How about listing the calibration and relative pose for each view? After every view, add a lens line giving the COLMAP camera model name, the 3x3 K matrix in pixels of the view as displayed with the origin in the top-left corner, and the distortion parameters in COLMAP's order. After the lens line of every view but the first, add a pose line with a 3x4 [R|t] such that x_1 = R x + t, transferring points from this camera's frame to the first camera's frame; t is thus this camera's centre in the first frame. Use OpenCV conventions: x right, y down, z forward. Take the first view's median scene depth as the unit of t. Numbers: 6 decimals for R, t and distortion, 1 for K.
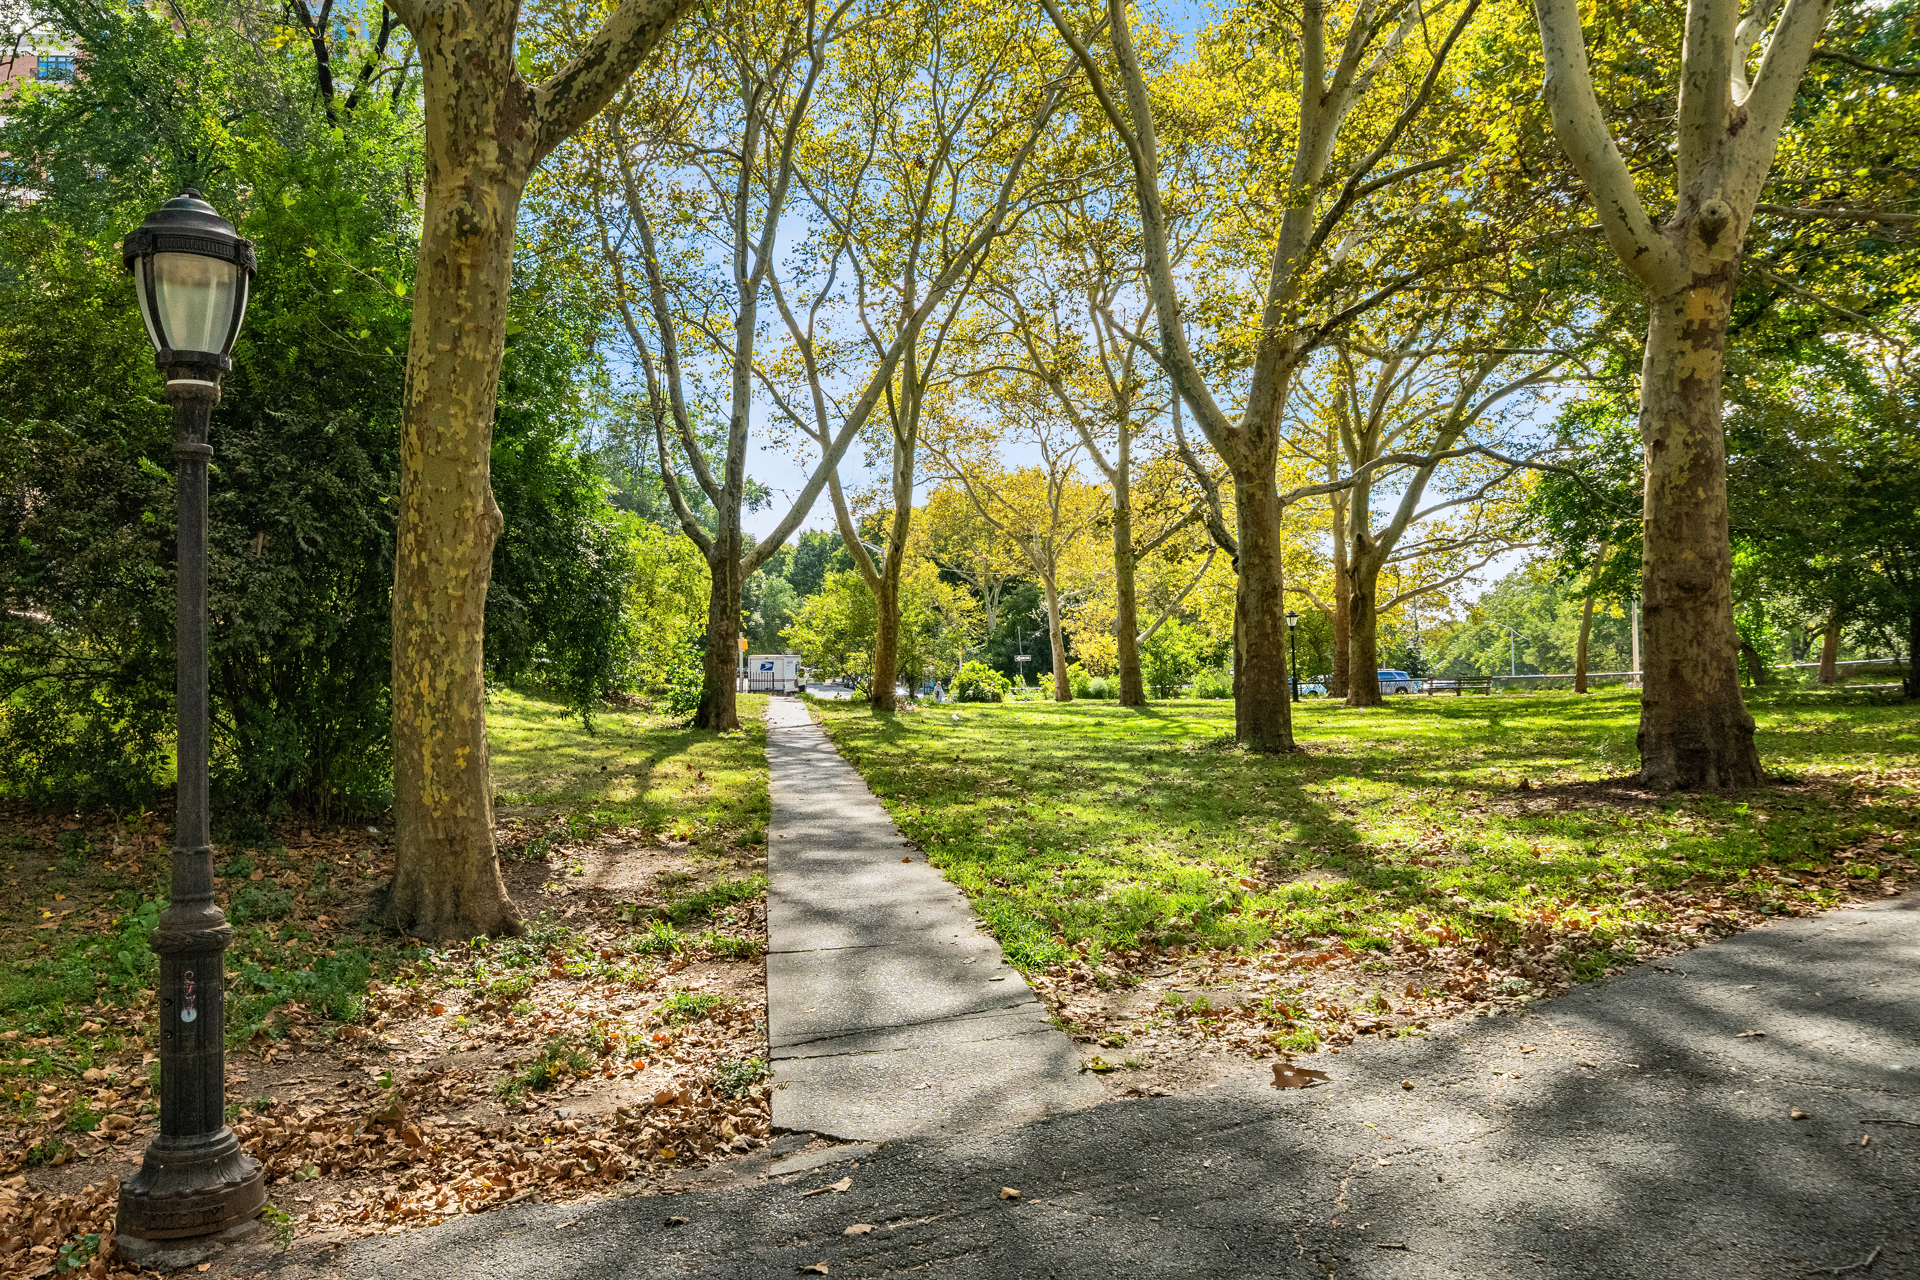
lens RADIAL K [[1506.1, 0, 950.7], [0, 1506.1, 667.6], [0, 0, 1]] dist [0.000129, 0.000134]
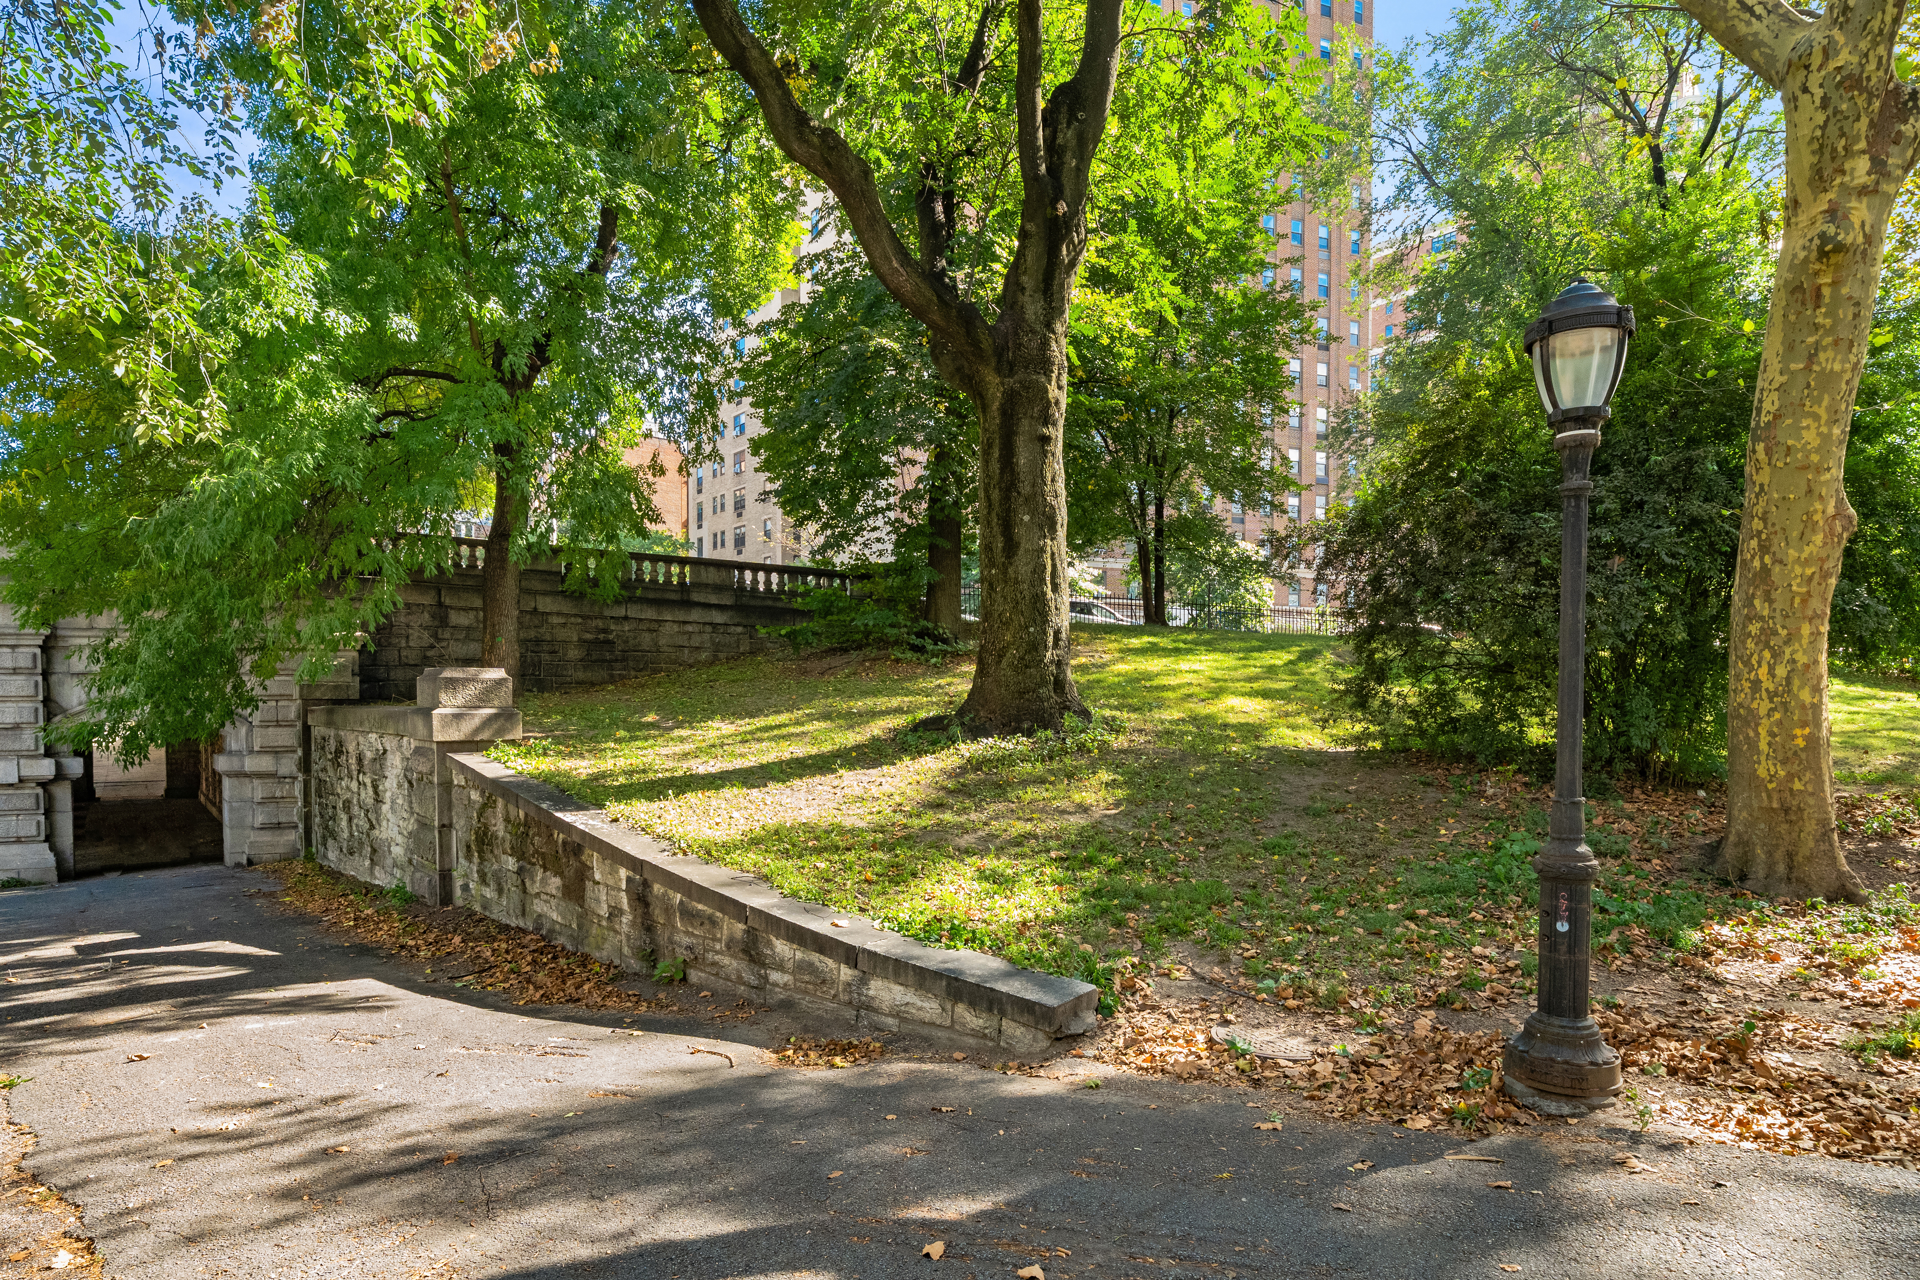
lens RADIAL K [[889.5, 0, 959.8], [0, 889.5, 649.6], [0, 0, 1]] dist [0.000639, 0.000232]
pose [[0.587917, -0.025987, -0.808504, -0.161070], [0.010248, 0.999643, -0.024679, 0.004696], [0.808857, 0.006223, 0.587973, 0.109329]]
